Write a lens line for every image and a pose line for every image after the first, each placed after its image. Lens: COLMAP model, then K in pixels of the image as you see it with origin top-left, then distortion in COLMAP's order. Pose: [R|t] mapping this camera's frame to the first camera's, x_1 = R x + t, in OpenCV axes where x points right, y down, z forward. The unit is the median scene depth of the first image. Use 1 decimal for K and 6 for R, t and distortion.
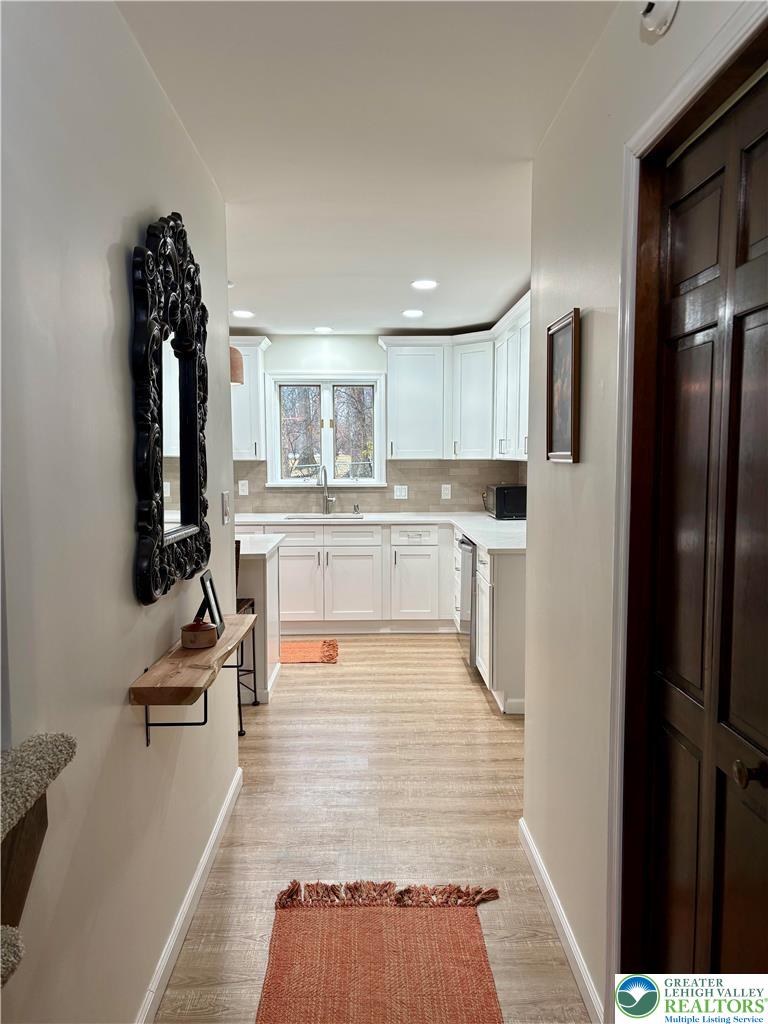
lens RADIAL K [[772.9, 0, 384.3], [0, 772.9, 515.7], [0, 0, 1]] dist [0.036523, -0.004728]
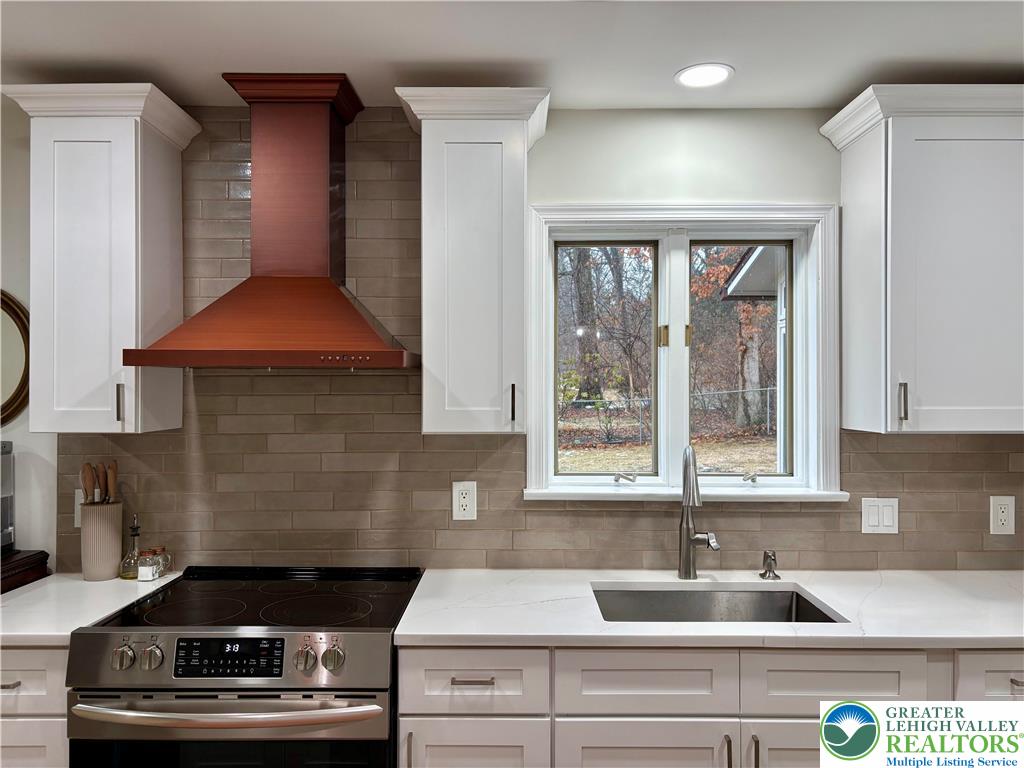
lens RADIAL K [[772.9, 0, 512.3], [0, 772.9, 384.9], [0, 0, 1]] dist [0.036523, -0.004728]
pose [[0.999737, 0.003271, -0.022695, -0.149488], [-0.005167, 0.996453, -0.083997, -0.061127], [0.022340, 0.084092, 0.996208, 0.612657]]
